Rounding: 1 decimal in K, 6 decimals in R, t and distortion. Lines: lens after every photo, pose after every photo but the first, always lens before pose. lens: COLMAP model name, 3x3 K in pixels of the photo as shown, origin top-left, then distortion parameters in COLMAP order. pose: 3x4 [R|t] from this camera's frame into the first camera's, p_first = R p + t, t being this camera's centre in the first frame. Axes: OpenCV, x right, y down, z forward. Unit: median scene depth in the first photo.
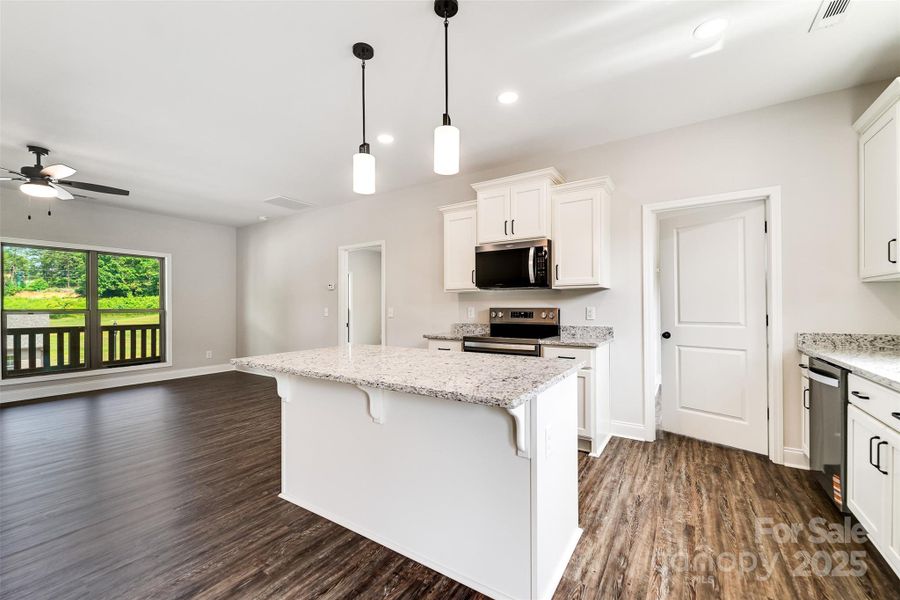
lens RADIAL K [[366.6, 0, 452.2], [0, 366.6, 305.1], [0, 0, 1]] dist [0.001621, -0.001252]
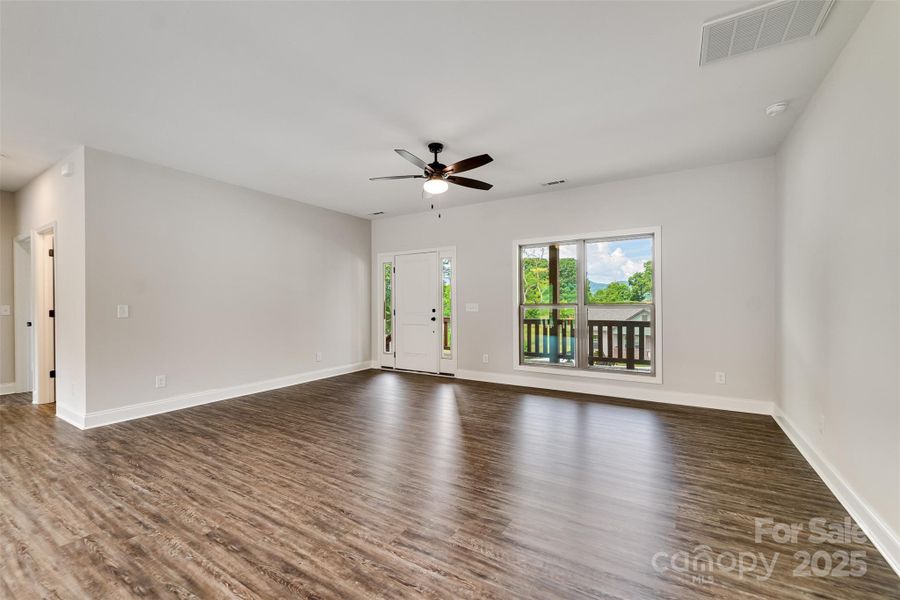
lens RADIAL K [[371.9, 0, 456.9], [0, 371.9, 301.8], [0, 0, 1]] dist [-0.001559, -0.000275]
pose [[0.028358, 0.000073, -0.999598, -0.096978], [0.009702, 0.999953, 0.000348, 0.004967], [0.999551, -0.009707, 0.028356, 1.016213]]
